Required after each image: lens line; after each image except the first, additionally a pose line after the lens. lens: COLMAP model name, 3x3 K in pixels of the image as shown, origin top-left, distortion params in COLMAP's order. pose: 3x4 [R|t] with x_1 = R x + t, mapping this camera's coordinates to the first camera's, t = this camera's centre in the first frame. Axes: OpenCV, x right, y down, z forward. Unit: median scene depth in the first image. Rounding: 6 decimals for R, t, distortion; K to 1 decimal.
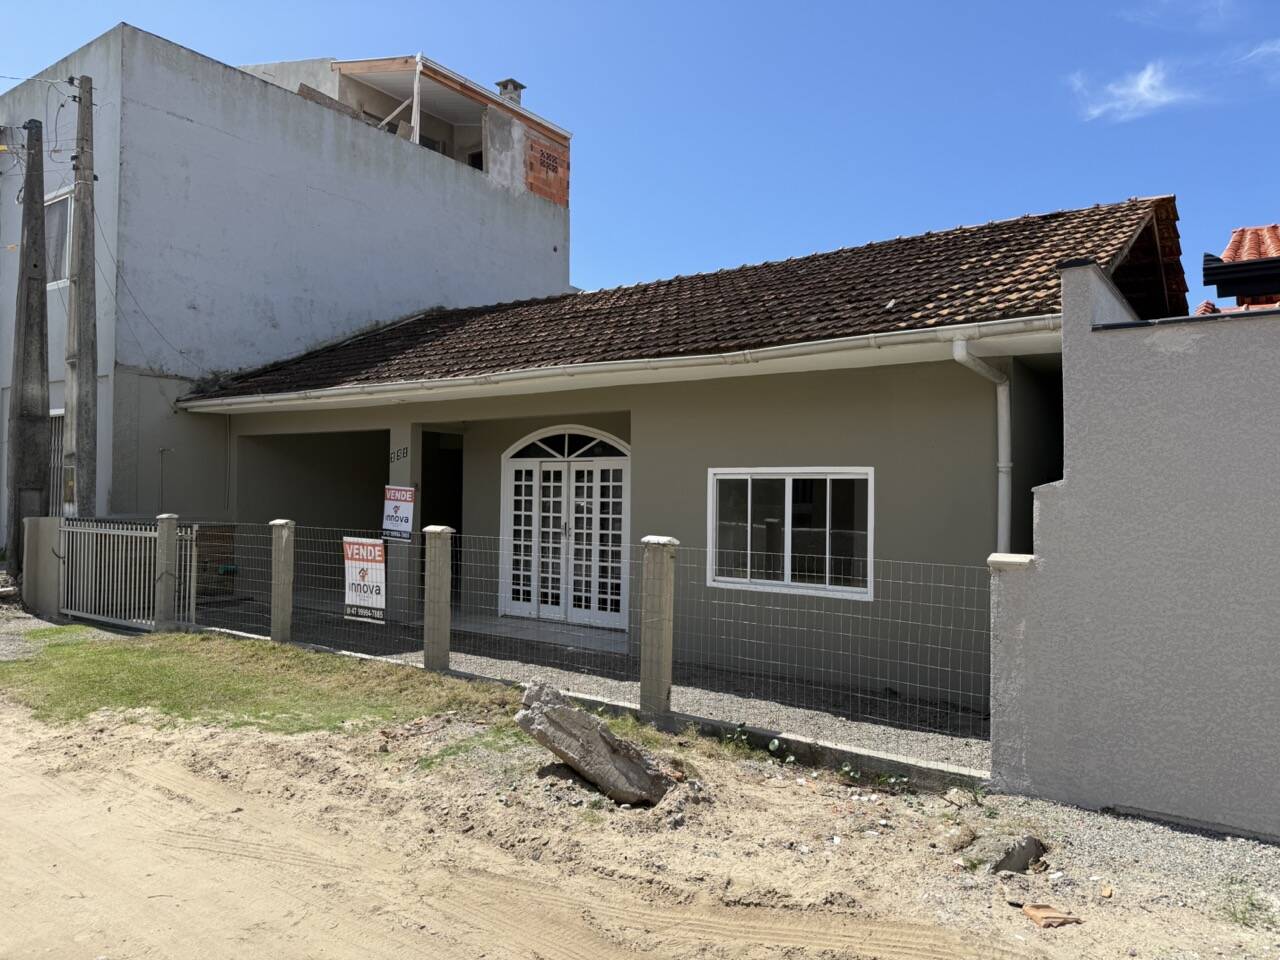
lens RADIAL K [[900.1, 0, 657.6], [0, 900.1, 482.2], [0, 0, 1]] dist [-0.000453, -0.009863]
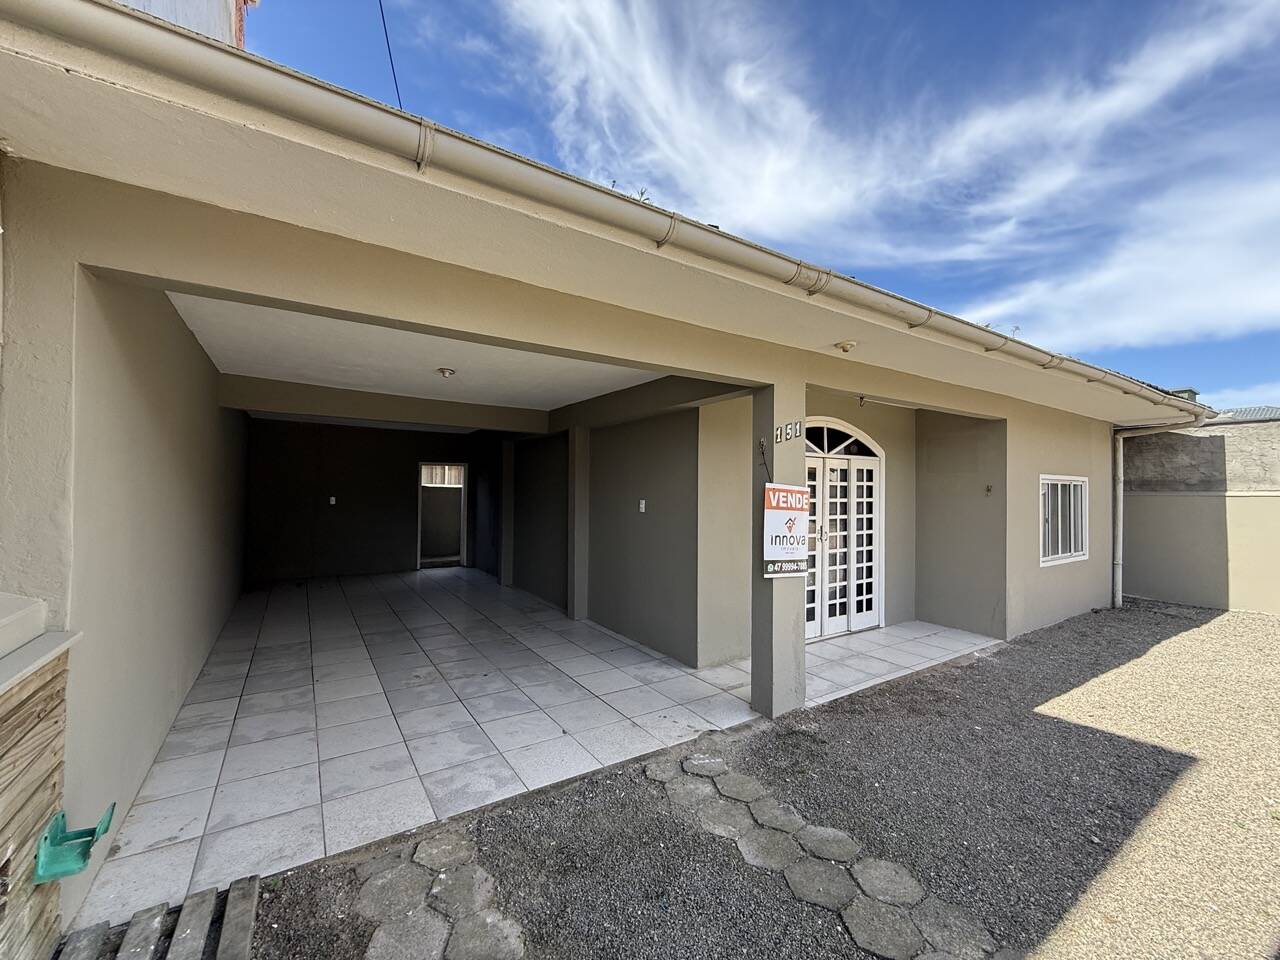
lens RADIAL K [[510.4, 0, 640.0], [0, 510.4, 480.0], [0, 0, 1]] dist [0.001654, -0.000181]
pose [[0.375058, 0.009567, 0.926952, -0.641236], [-0.018923, 0.999817, -0.002663, 0.003963], [-0.926808, -0.016542, 0.375171, 0.975528]]
